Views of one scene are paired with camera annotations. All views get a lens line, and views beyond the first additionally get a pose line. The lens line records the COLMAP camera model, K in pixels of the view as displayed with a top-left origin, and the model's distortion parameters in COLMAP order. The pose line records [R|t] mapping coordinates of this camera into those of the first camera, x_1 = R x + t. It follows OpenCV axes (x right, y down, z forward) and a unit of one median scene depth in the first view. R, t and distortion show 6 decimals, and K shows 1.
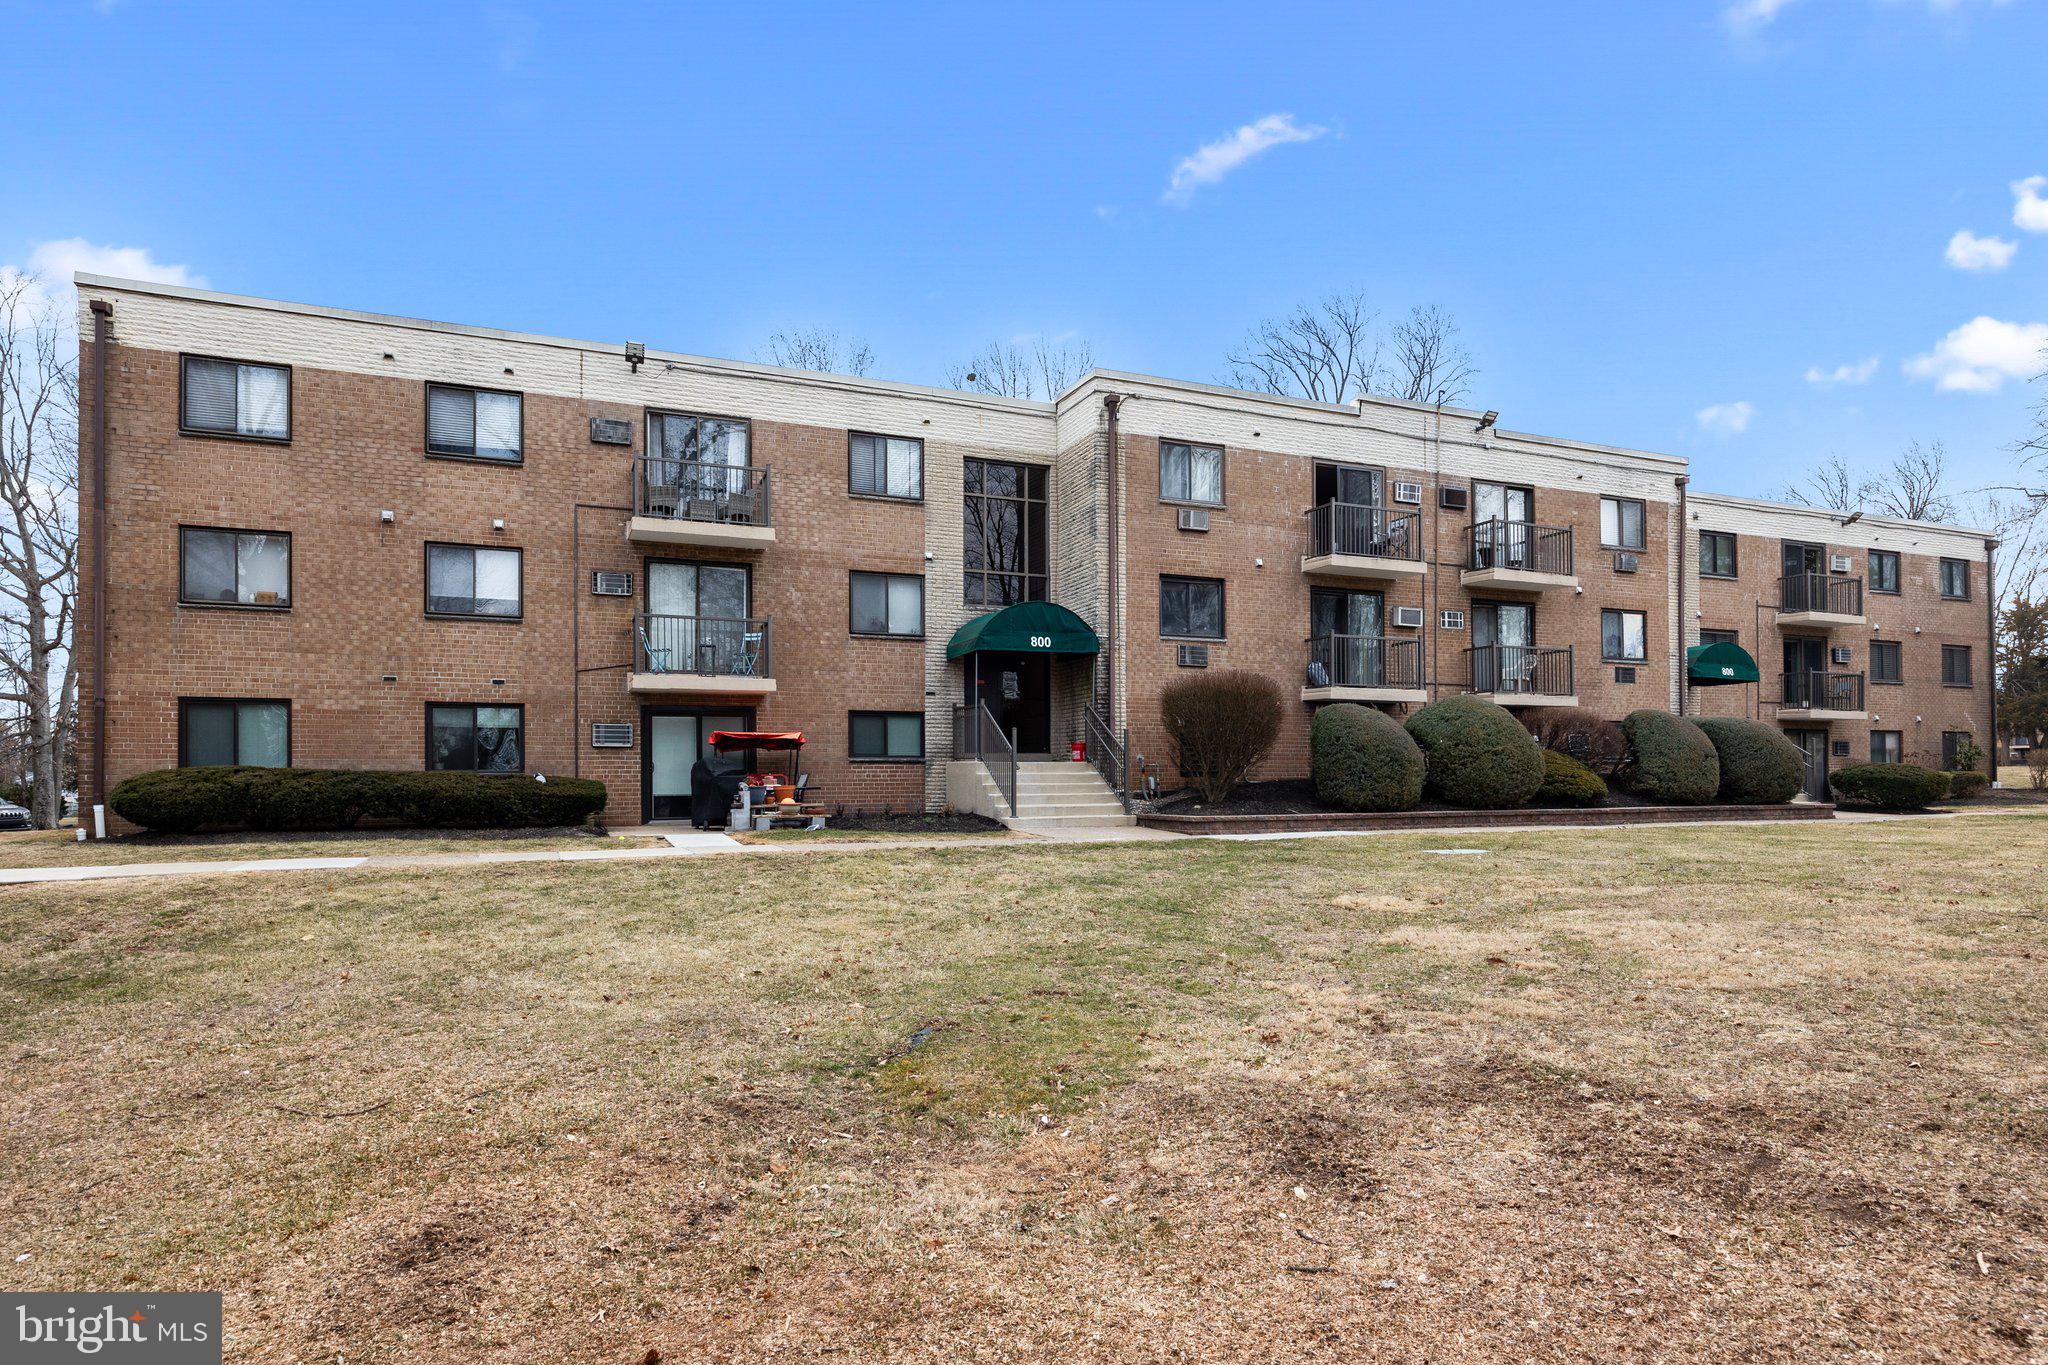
lens RADIAL K [[1187.5, 0, 1023.2], [0, 1187.5, 692.1], [0, 0, 1]] dist [-0.002793, -0.001132]
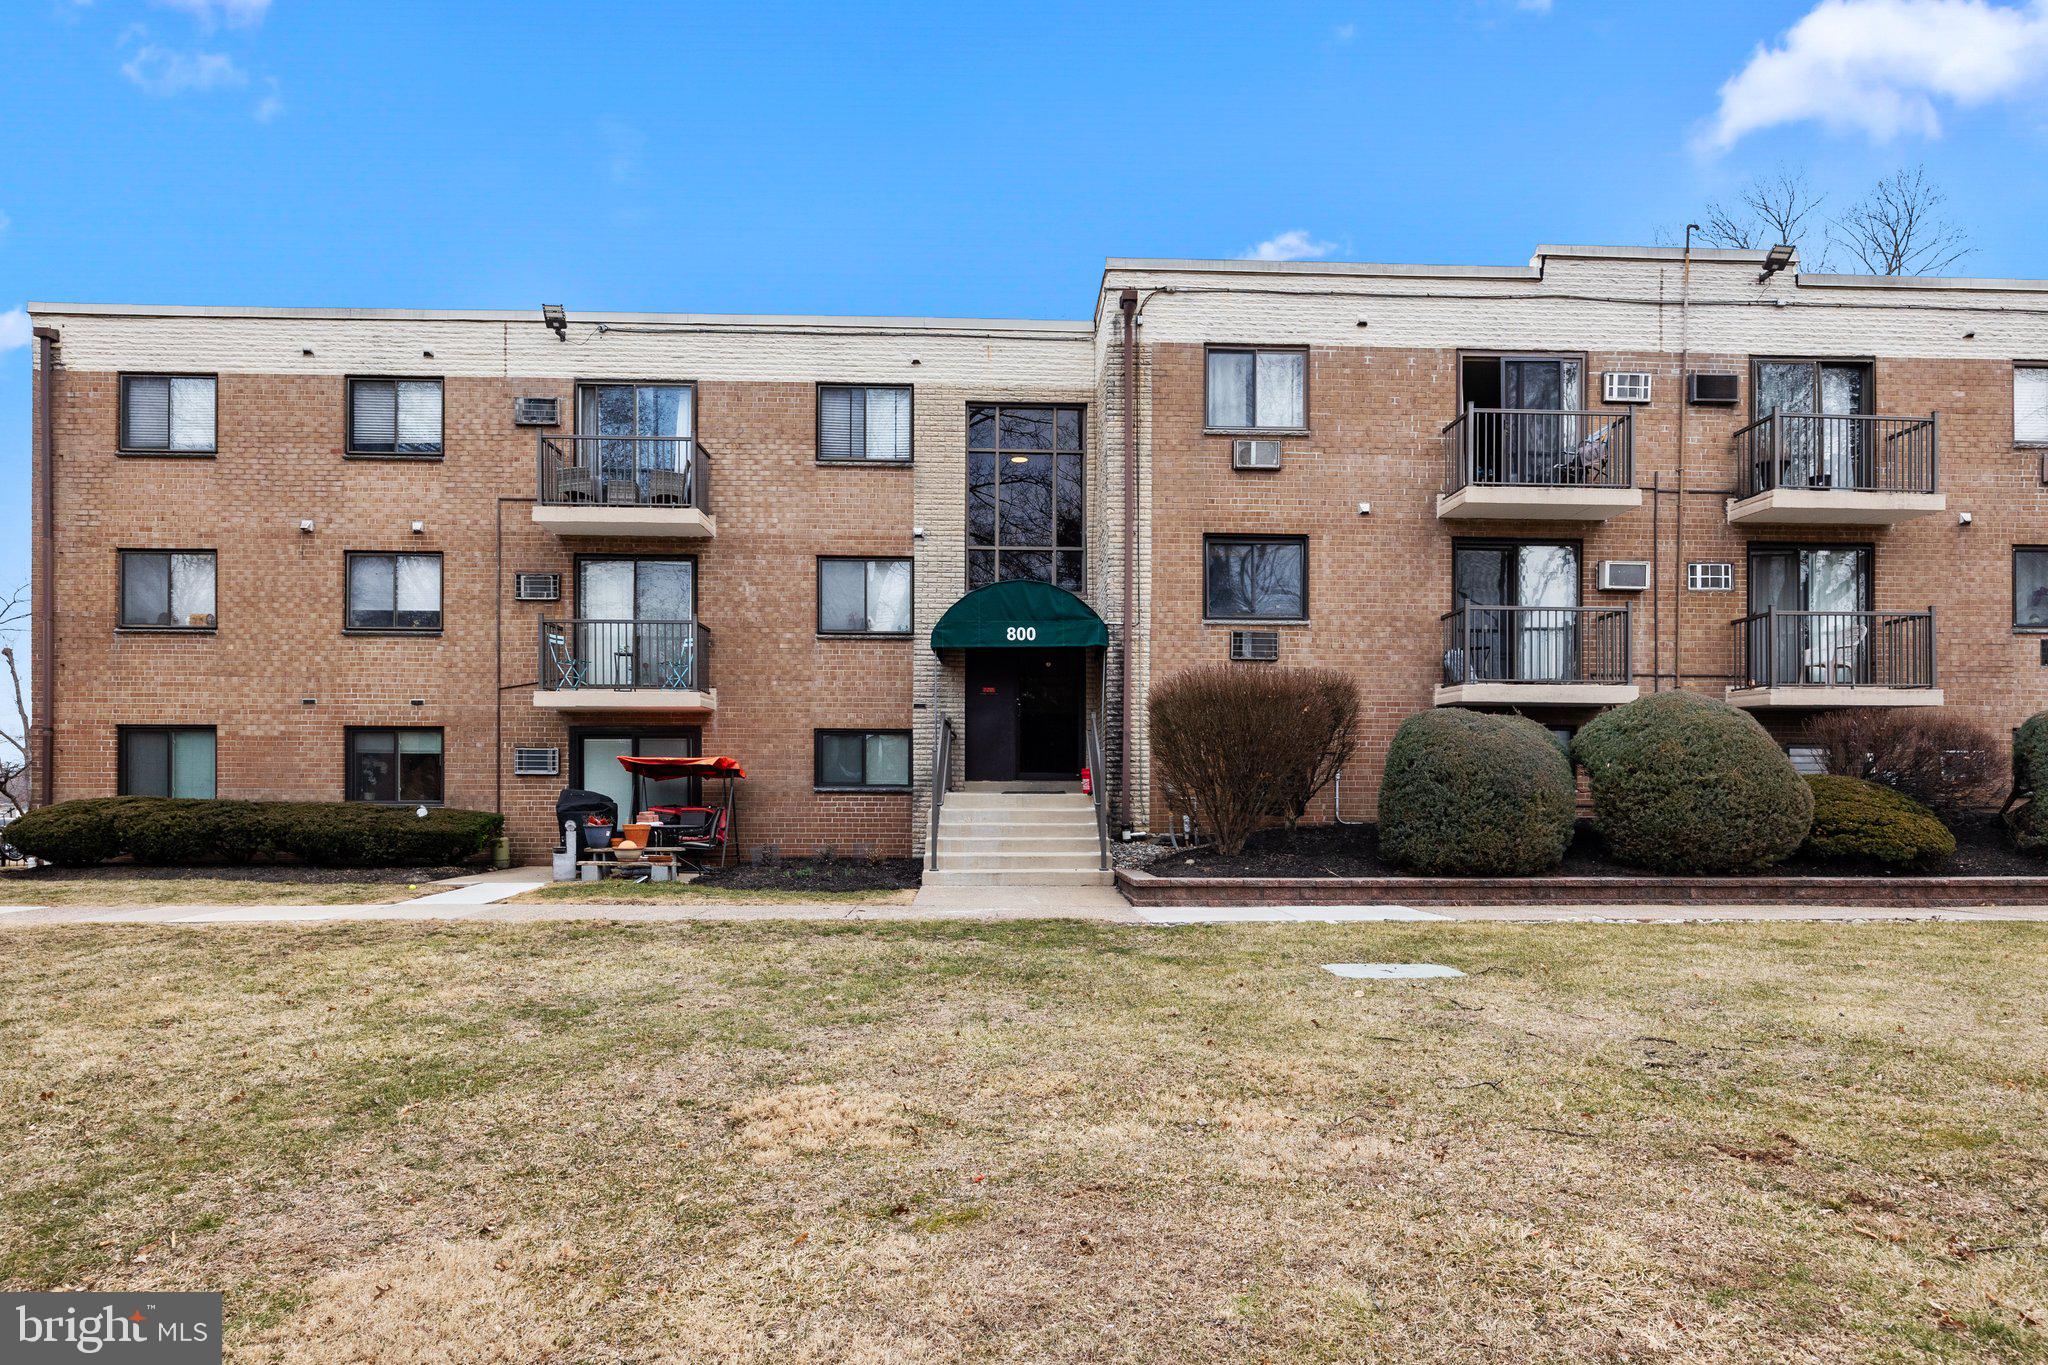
lens RADIAL K [[1187.5, 0, 1027.9], [0, 1187.5, 738.0], [0, 0, 1]] dist [-0.002793, -0.001132]
pose [[0.933455, -0.010808, -0.358533, 0.286536], [0.019677, 0.999584, 0.021099, 0.007660], [0.358155, -0.026750, 0.933279, 0.301203]]
